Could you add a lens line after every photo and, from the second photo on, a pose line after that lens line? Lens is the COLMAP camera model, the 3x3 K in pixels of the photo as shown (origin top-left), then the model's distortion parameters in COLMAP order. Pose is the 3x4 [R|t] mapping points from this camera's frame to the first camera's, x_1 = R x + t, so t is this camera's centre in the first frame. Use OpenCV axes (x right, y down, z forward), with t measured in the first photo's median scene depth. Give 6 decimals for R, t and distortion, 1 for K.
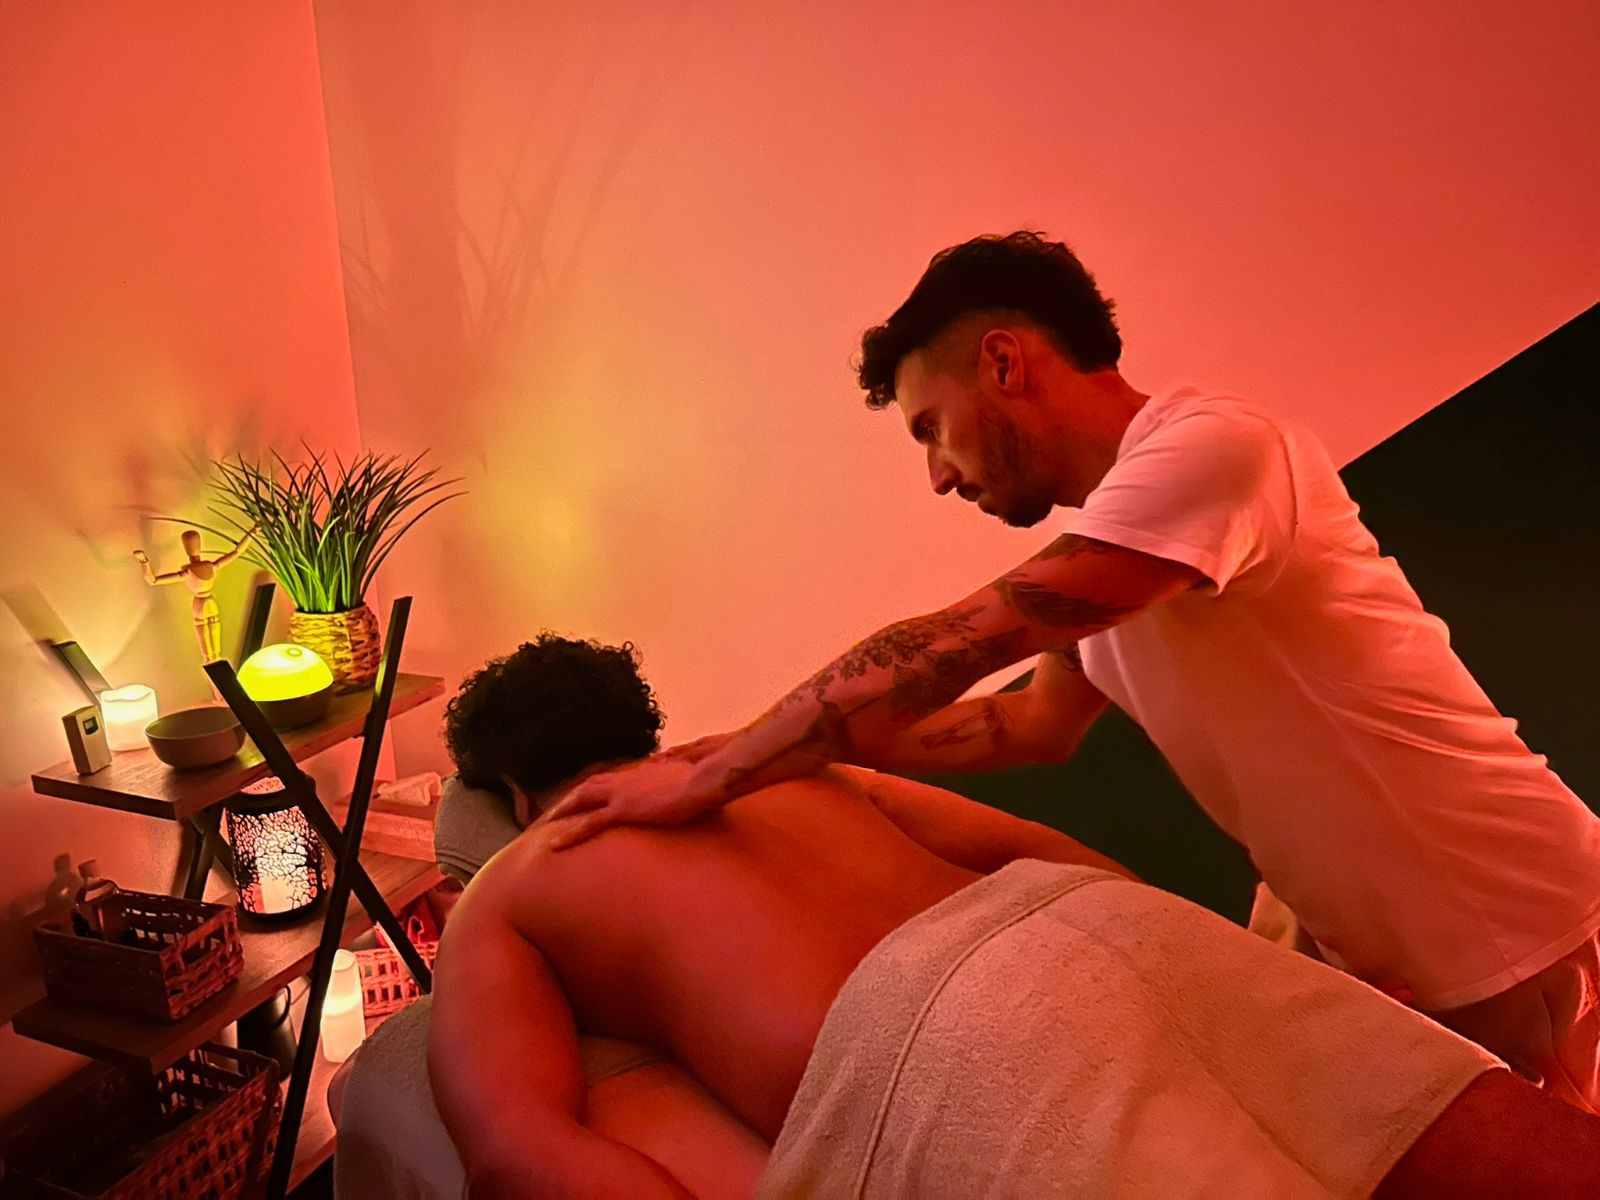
lens RADIAL K [[1214.8, 0, 800.0], [0, 1214.8, 600.0], [0, 0, 1]] dist [0.043036, -0.003311]
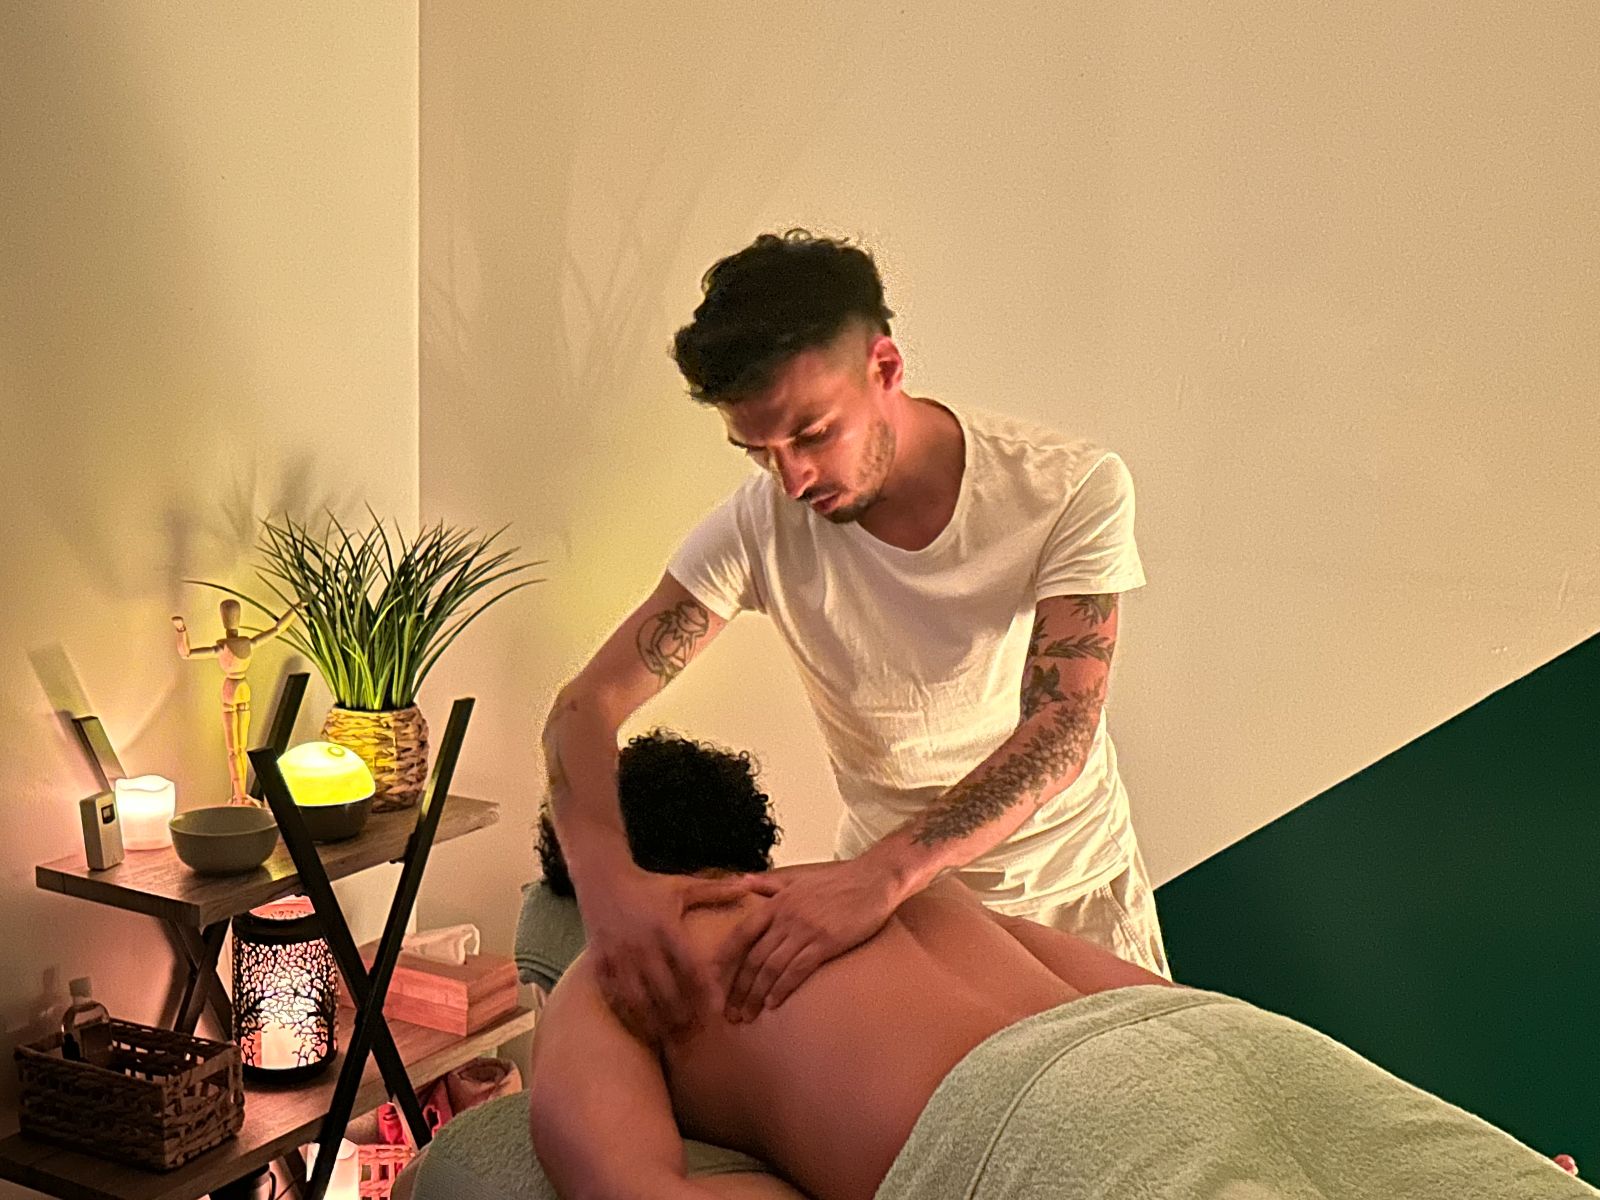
lens RADIAL K [[1853.1, 0, 800.0], [0, 1853.1, 600.0], [0, 0, 1]] dist [0.017920, 0.016275]
pose [[0.992820, 0.072815, -0.094901, 0.013486], [-0.082543, 0.991253, -0.102978, 0.043479], [0.086573, 0.110072, 0.990146, -0.233011]]
